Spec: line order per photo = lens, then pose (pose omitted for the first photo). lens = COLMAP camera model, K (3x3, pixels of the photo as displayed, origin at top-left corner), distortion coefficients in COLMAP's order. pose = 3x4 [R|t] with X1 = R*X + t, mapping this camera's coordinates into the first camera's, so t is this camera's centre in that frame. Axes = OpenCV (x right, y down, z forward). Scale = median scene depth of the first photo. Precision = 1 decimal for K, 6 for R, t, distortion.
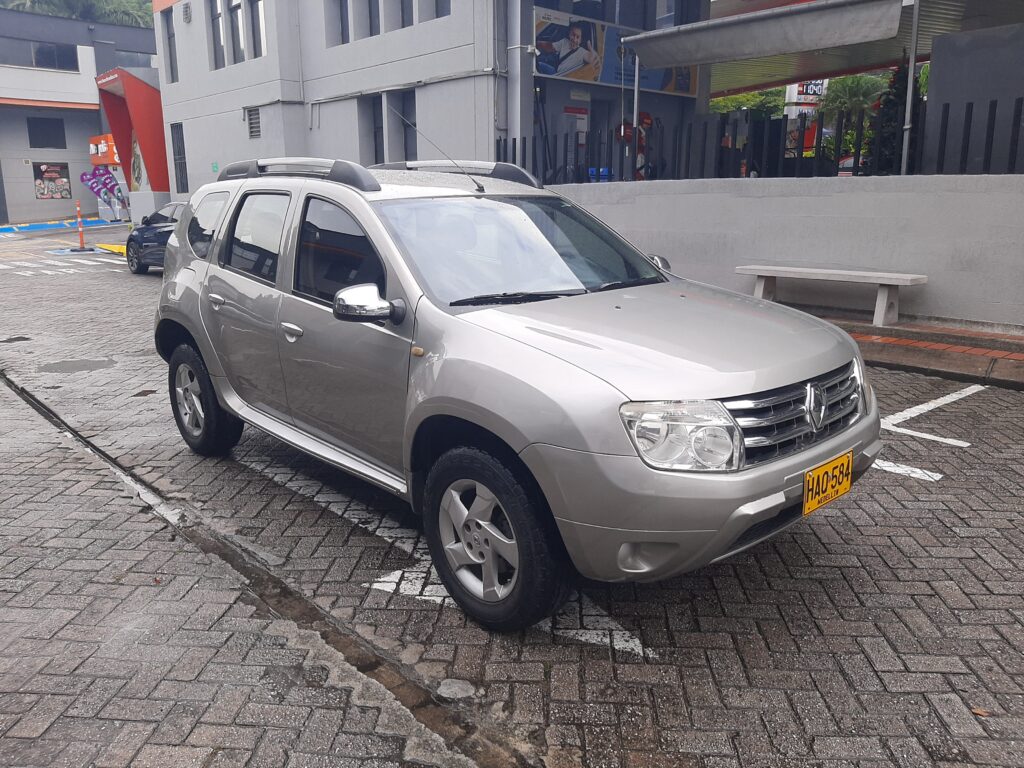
lens RADIAL K [[813.1, 0, 509.3], [0, 813.1, 383.0], [0, 0, 1]] dist [-0.024457, -0.014300]
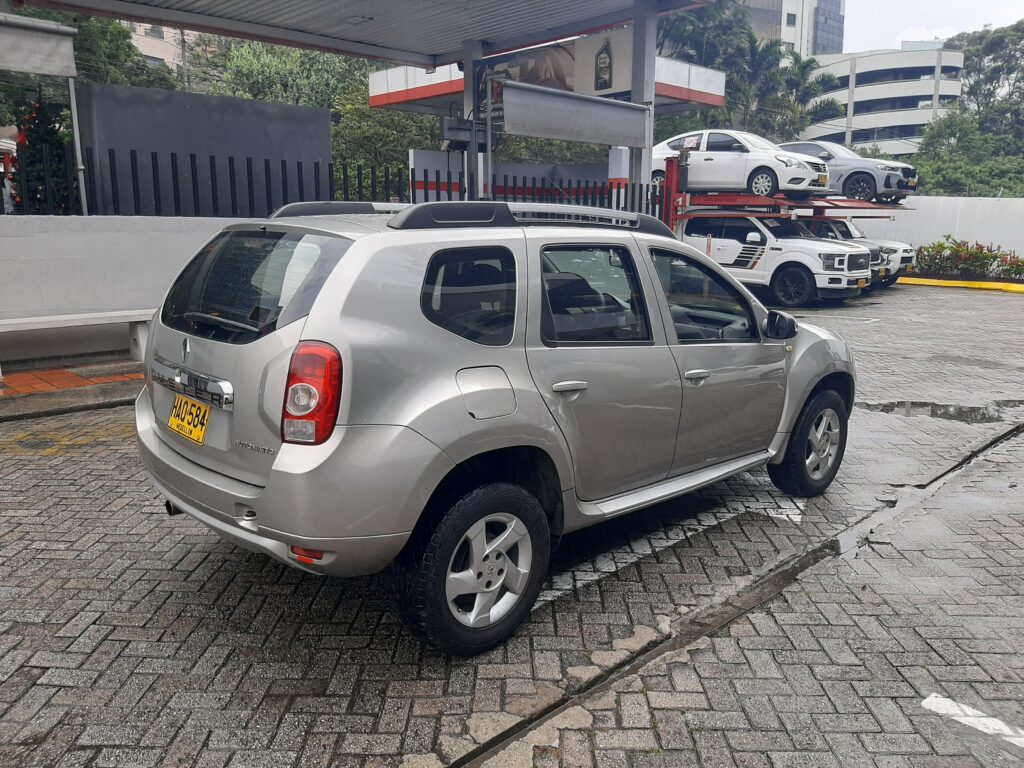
lens RADIAL K [[813.1, 0, 509.4], [0, 813.1, 387.2], [0, 0, 1]] dist [-0.024457, -0.014300]
pose [[-0.034924, -0.187828, 0.981581, -1.052557], [0.218295, 0.957030, 0.190897, -0.248037], [-0.975258, 0.220941, 0.007579, 1.007938]]
